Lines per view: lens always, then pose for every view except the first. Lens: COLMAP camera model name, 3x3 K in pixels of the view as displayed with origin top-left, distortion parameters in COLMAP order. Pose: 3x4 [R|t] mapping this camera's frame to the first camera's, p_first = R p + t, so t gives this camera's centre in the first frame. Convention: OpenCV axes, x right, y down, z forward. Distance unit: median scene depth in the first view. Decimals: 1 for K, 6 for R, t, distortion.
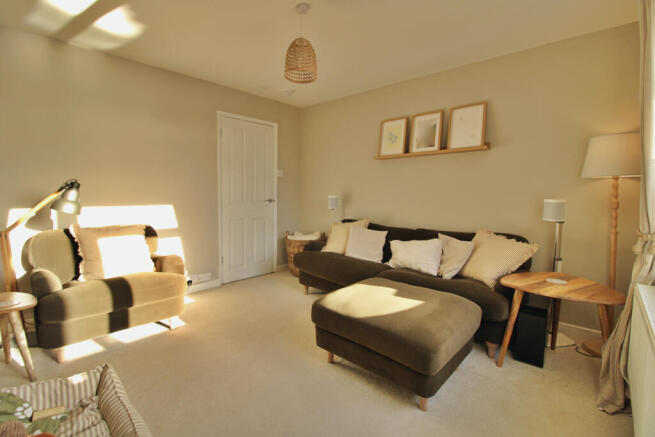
lens RADIAL K [[307.1, 0, 324.0], [0, 307.1, 210.2], [0, 0, 1]] dist [-0.002091, -0.000788]
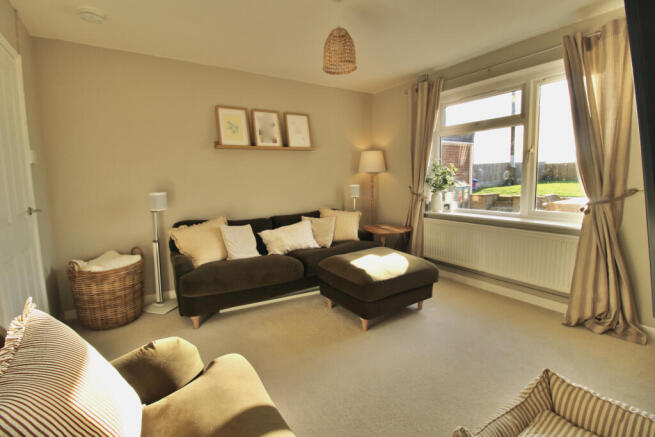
lens RADIAL K [[307.1, 0, 324.0], [0, 307.1, 210.2], [0, 0, 1]] dist [-0.002091, -0.000788]
pose [[0.235184, -0.118763, 0.964668, -0.694806], [0.080284, 0.991489, 0.102492, -0.059229], [-0.968629, 0.053342, 0.242717, 0.539197]]
